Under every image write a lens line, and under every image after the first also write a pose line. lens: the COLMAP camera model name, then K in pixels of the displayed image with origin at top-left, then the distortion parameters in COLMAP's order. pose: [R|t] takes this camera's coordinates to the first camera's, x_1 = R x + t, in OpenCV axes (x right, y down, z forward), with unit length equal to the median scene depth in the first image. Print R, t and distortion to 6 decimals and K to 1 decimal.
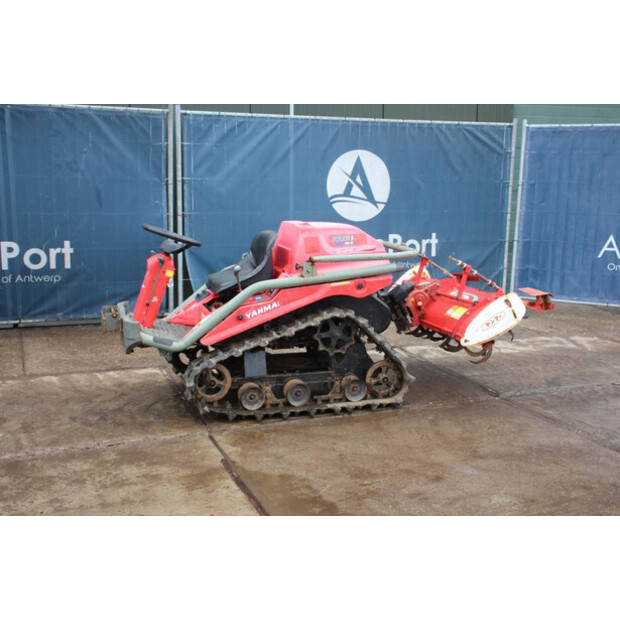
lens RADIAL K [[746.6, 0, 310.0], [0, 746.6, 310.0], [0, 0, 1]] dist [-0.021665, 0.036443]
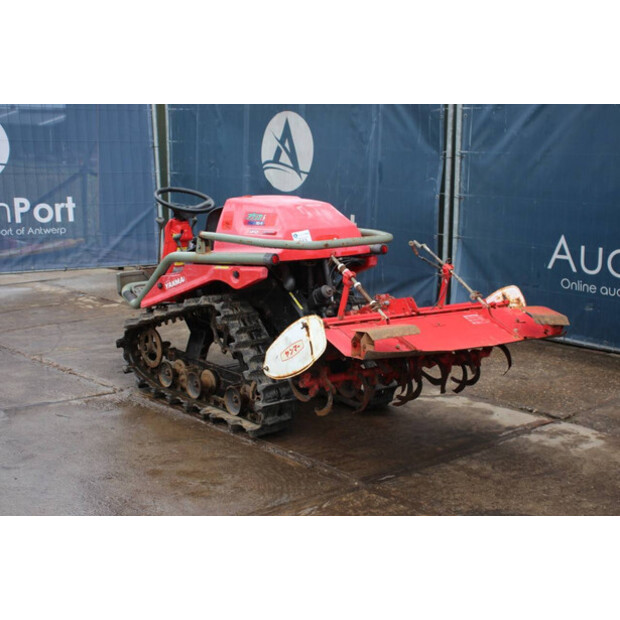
lens RADIAL K [[920.1, 0, 310.0], [0, 920.1, 310.0], [0, 0, 1]] dist [-0.030538, 1.232302]
pose [[0.363131, 0.162734, -0.917417, 1.003065], [-0.187734, 0.977215, 0.099032, -0.106357], [0.912629, 0.136269, 0.385407, 0.674189]]
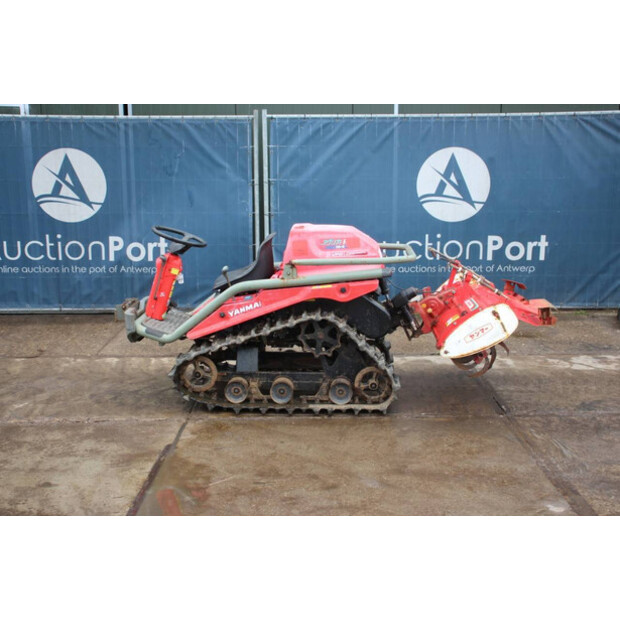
lens RADIAL K [[758.2, 0, 310.0], [0, 758.2, 310.0], [0, 0, 1]] dist [-0.002254, 0.033467]
pose [[0.933018, 0.051093, -0.356183, 0.380352], [-0.047848, 0.998694, 0.017923, -0.020997], [0.356633, 0.000320, 0.934244, 0.032208]]
